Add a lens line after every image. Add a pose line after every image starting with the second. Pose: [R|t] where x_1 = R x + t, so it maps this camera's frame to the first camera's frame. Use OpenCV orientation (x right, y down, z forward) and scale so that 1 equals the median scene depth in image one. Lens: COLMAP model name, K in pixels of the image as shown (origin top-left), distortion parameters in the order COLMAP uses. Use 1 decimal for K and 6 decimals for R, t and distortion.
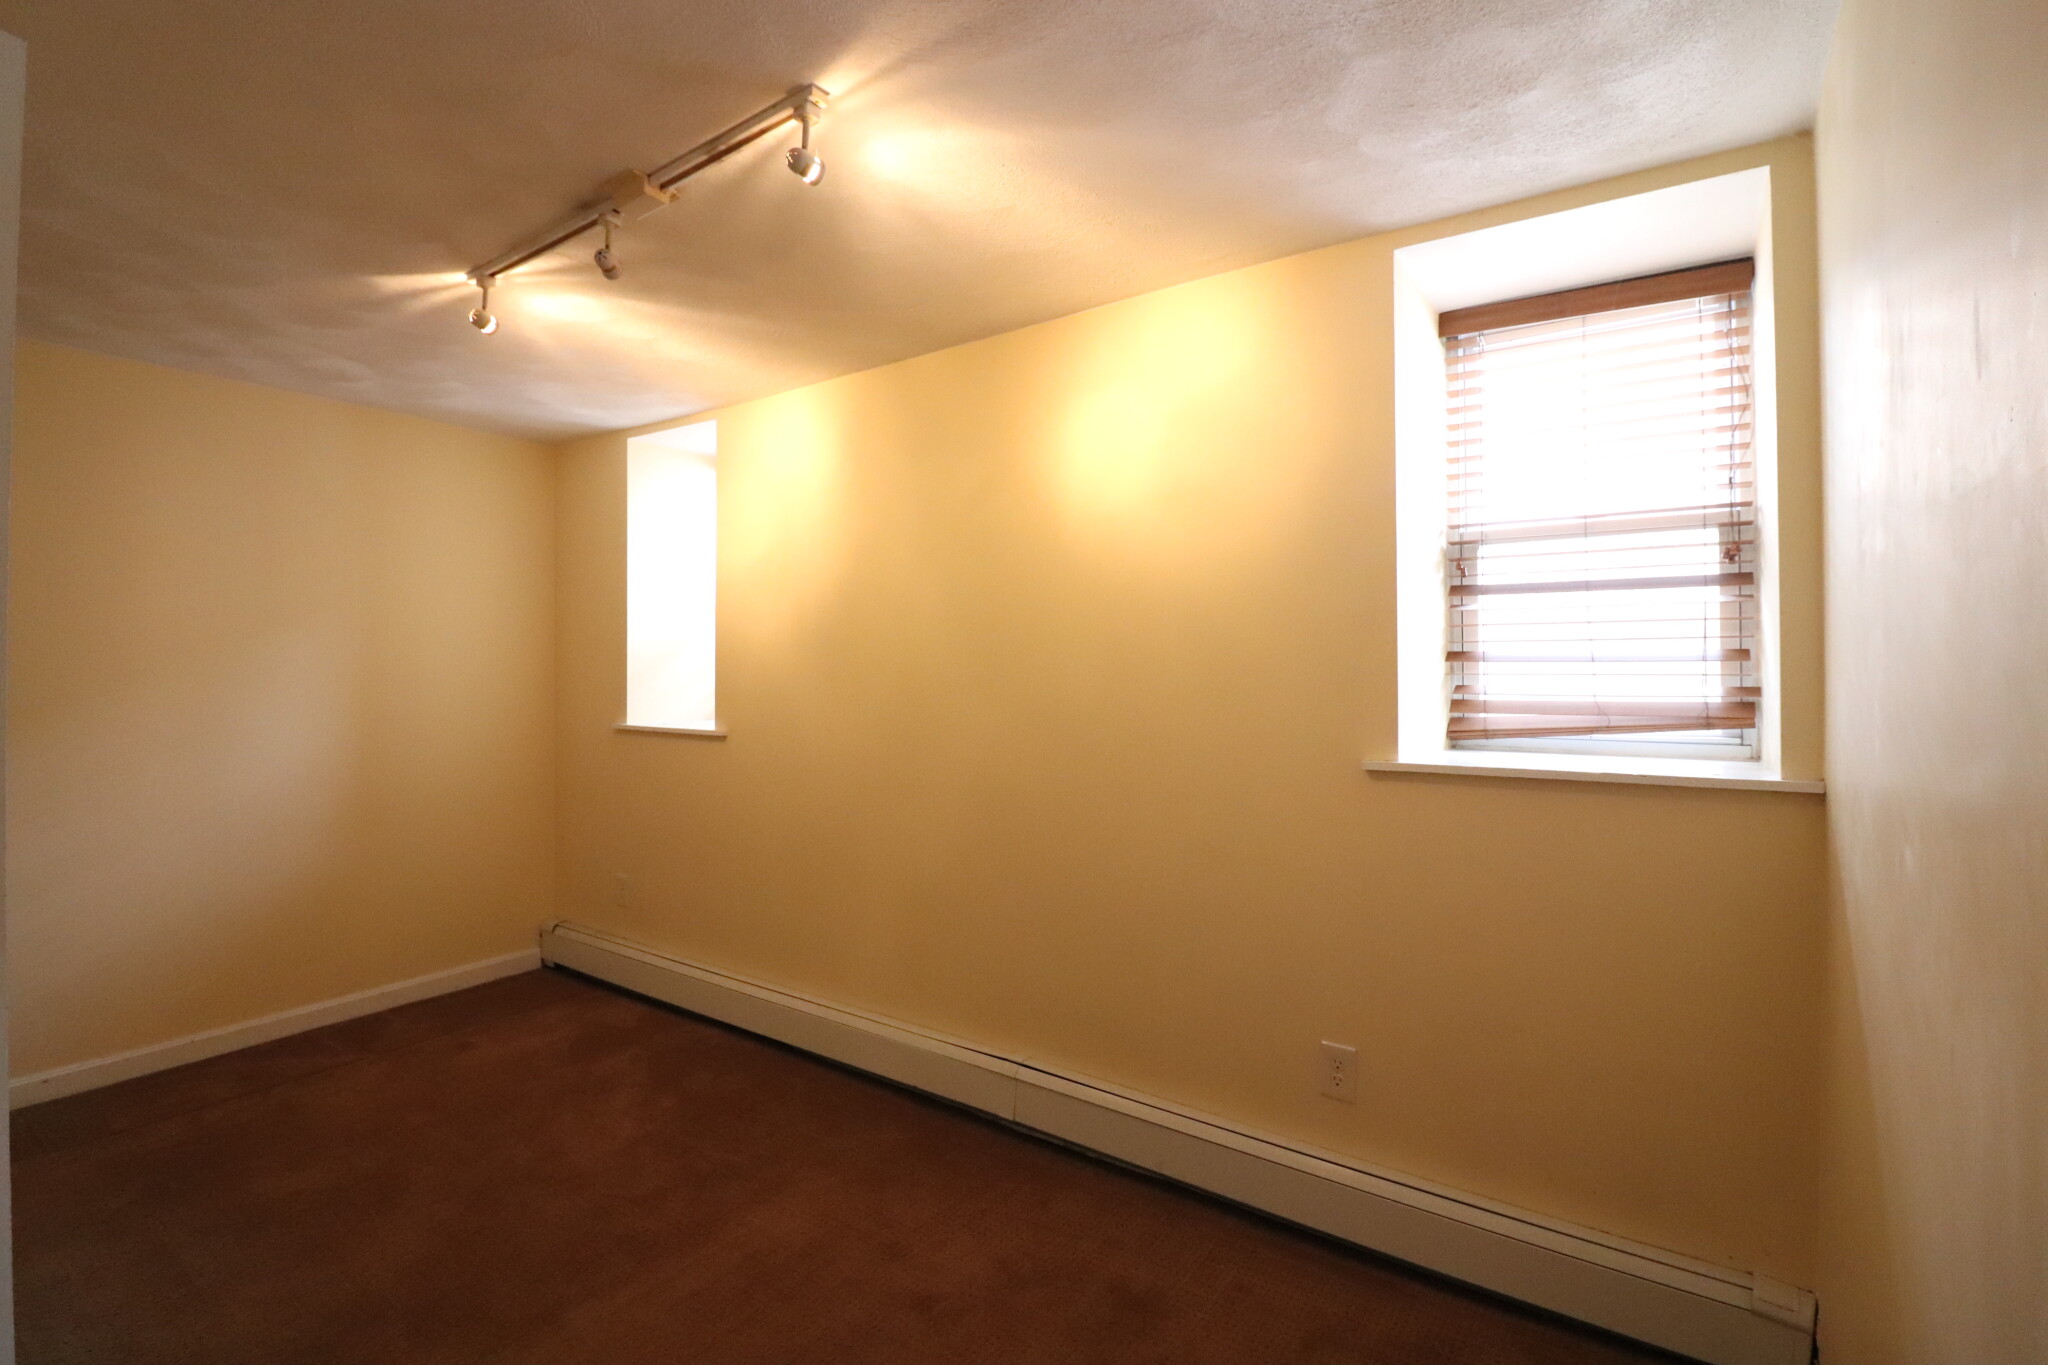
lens RADIAL K [[948.5, 0, 1025.5], [0, 948.5, 663.1], [0, 0, 1]] dist [-0.000465, -0.010226]
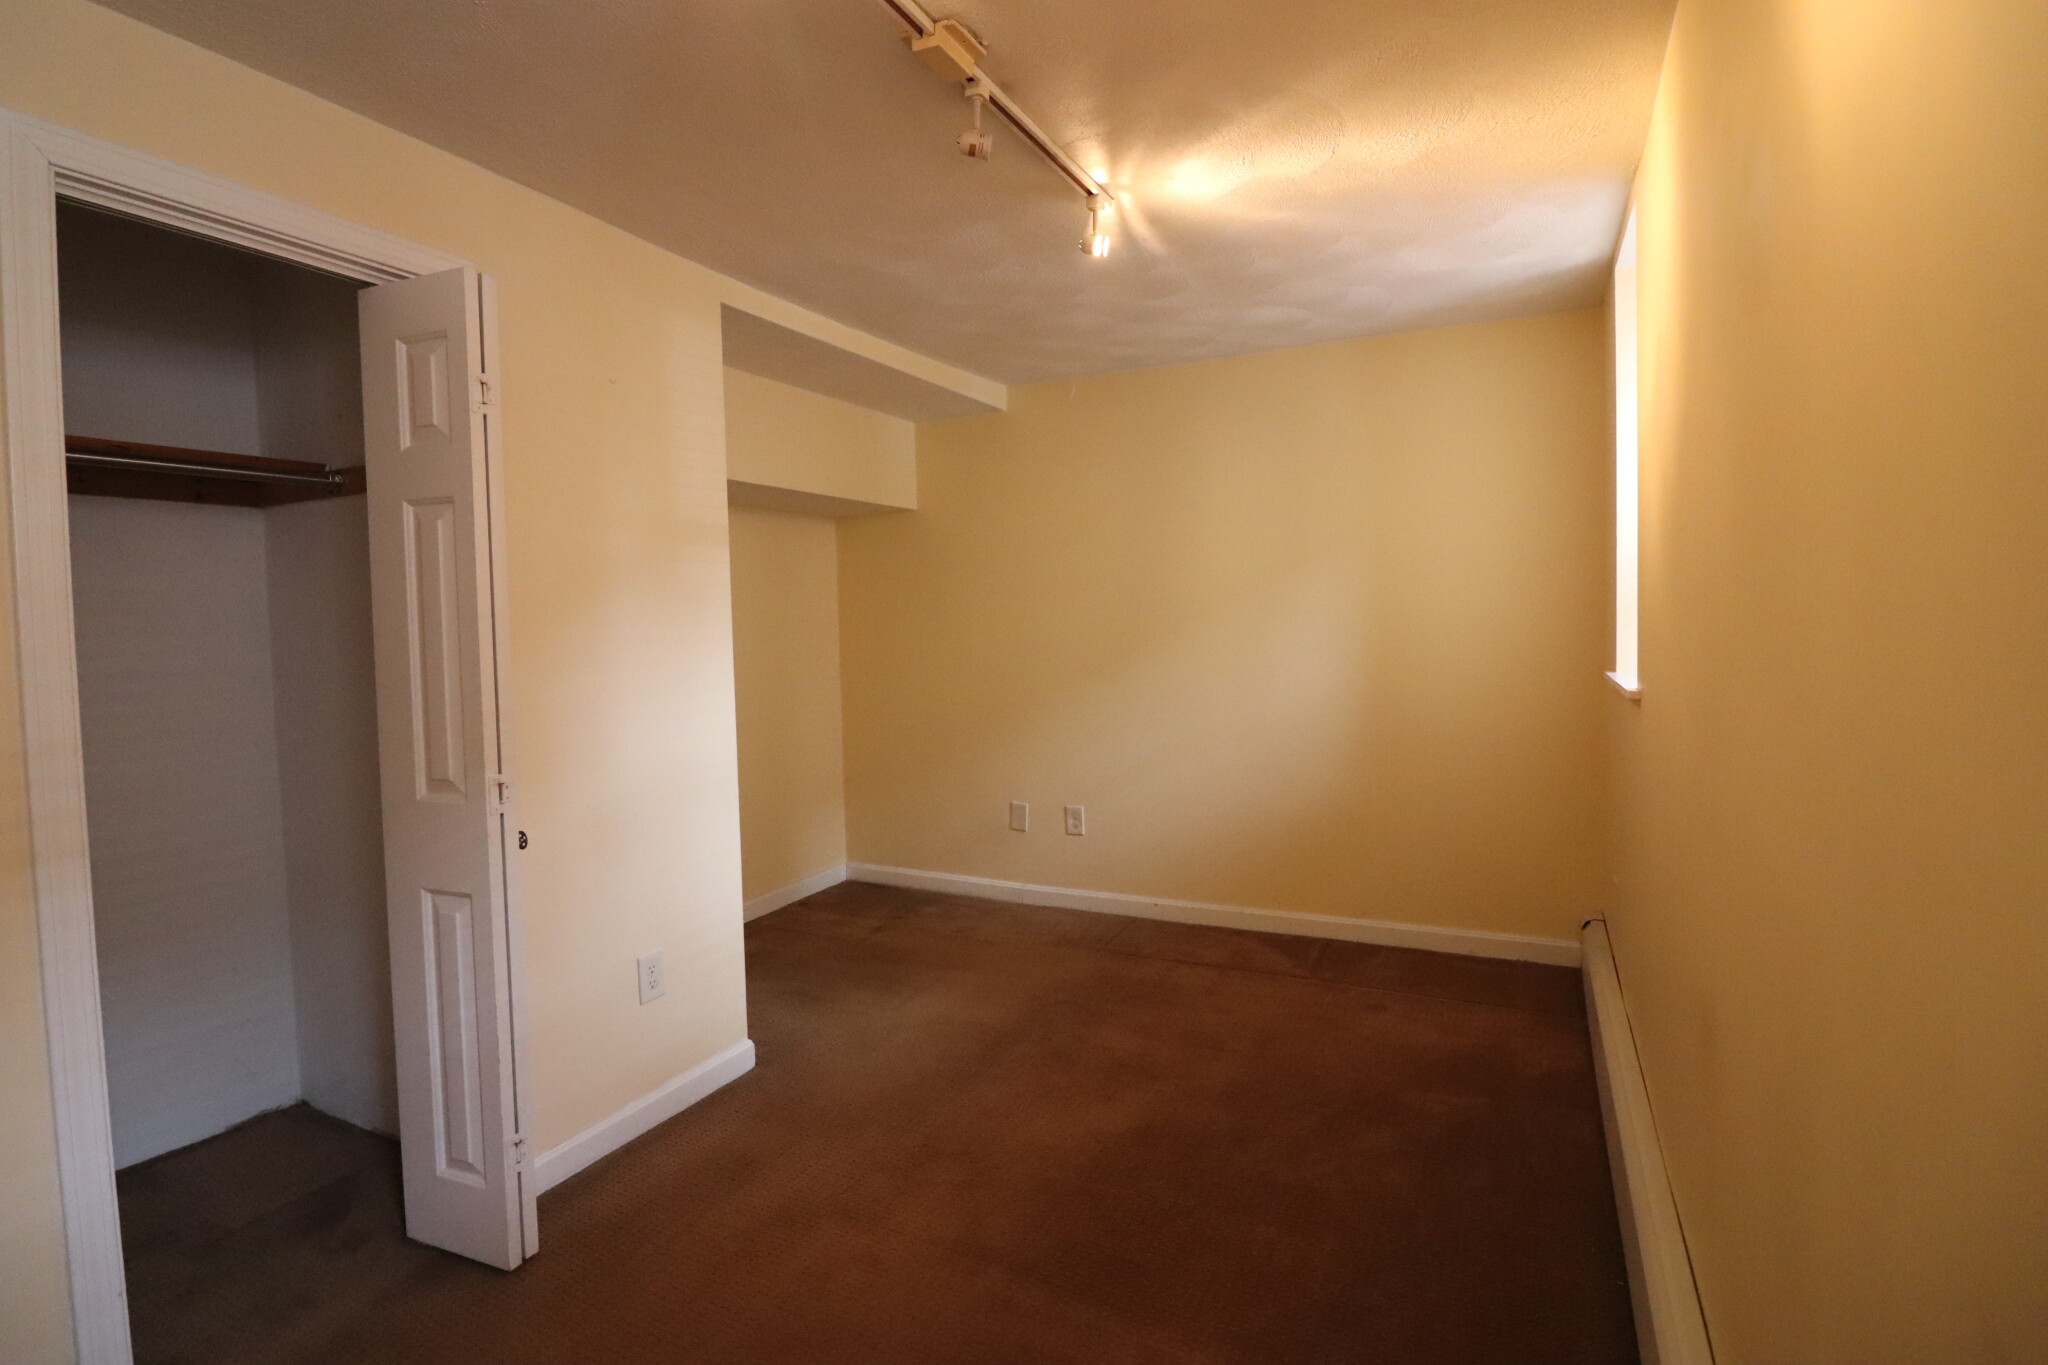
lens RADIAL K [[948.5, 0, 1025.5], [0, 948.5, 663.1], [0, 0, 1]] dist [-0.000465, -0.010226]
pose [[0.089064, 0.029358, -0.995593, 0.305524], [0.034653, 0.998869, 0.032554, 0.027995], [0.995423, -0.037399, 0.087946, 0.616992]]
